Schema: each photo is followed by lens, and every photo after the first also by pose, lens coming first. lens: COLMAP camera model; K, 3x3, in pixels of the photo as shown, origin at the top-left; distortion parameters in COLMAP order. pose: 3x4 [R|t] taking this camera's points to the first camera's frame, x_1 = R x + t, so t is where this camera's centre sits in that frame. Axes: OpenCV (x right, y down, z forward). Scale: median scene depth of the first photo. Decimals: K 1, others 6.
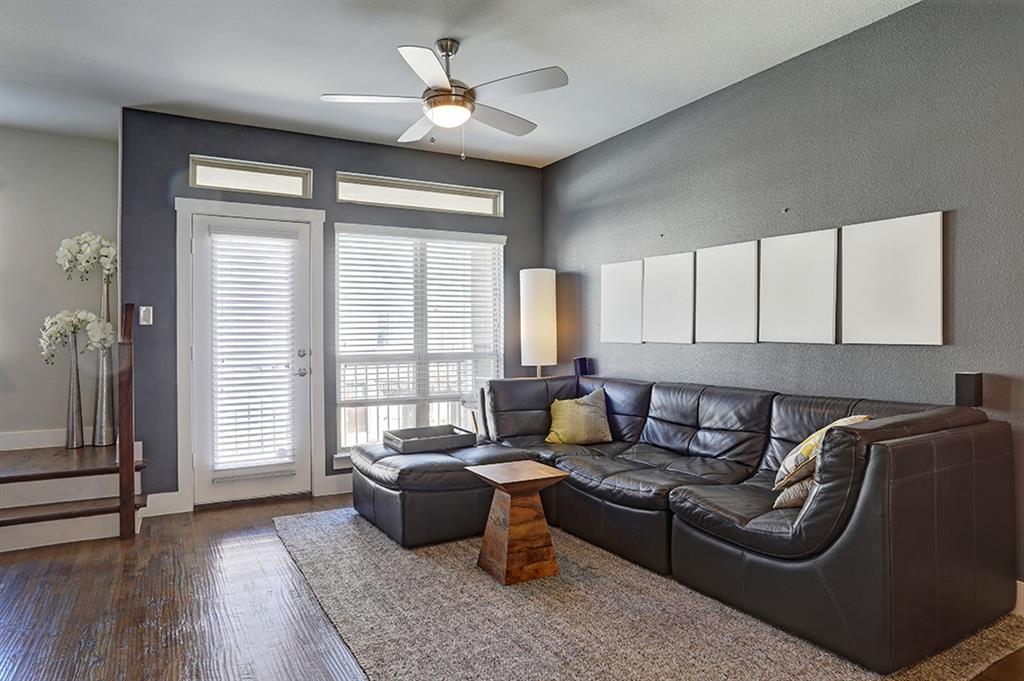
lens RADIAL K [[607.3, 0, 503.8], [0, 607.3, 342.4], [0, 0, 1]] dist [-0.070472, 0.043527]
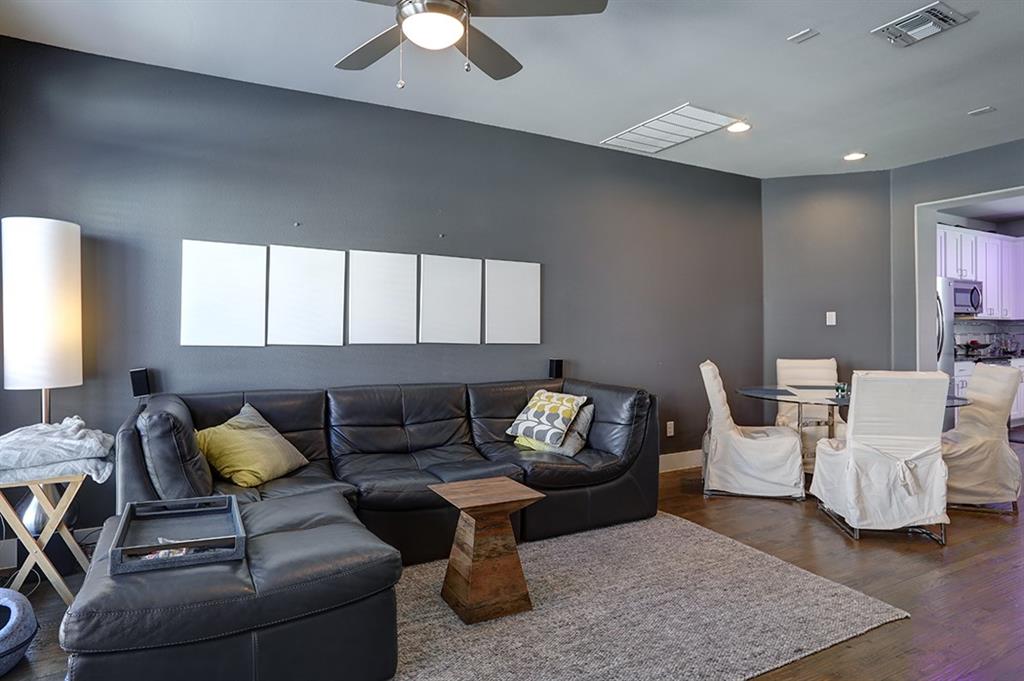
lens RADIAL K [[587.0, 0, 502.0], [0, 587.0, 337.9], [0, 0, 1]] dist [-0.043510, 0.026149]
pose [[0.032064, 0.006255, 0.999466, -0.579505], [0.010035, 0.999928, -0.006579, -0.001230], [-0.999435, 0.010241, 0.031999, 0.663388]]
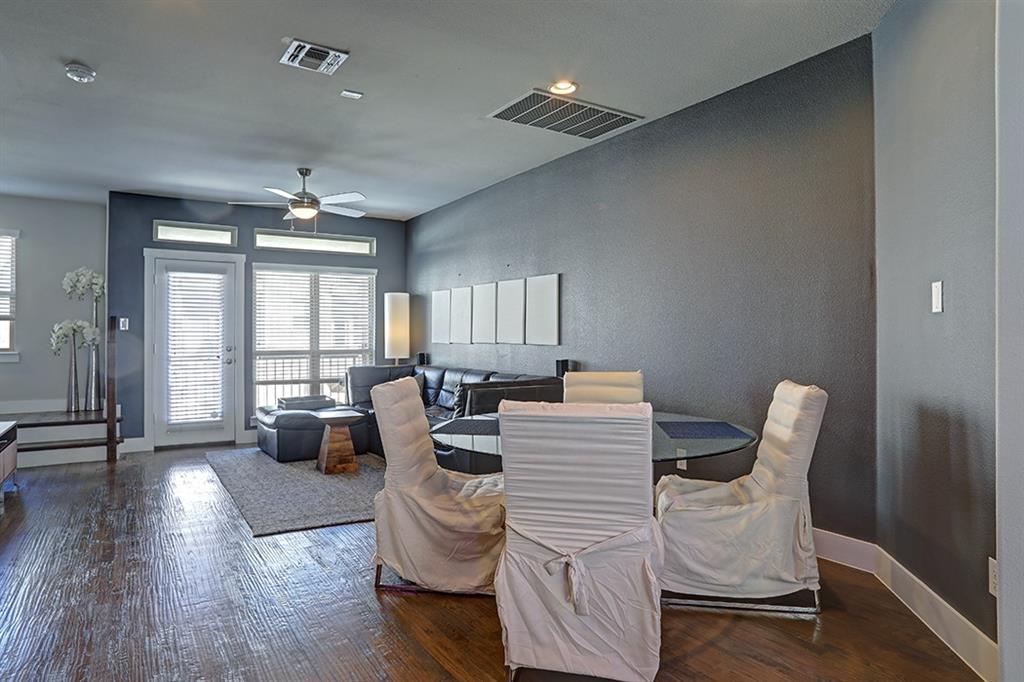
lens RADIAL K [[607.3, 0, 515.8], [0, 607.3, 339.3], [0, 0, 1]] dist [-0.070472, 0.043527]
pose [[0.998342, 0.005453, 0.057293, 0.316277], [-0.005120, 0.999969, -0.005962, -0.001200], [-0.057324, 0.005659, 0.998340, -0.577958]]
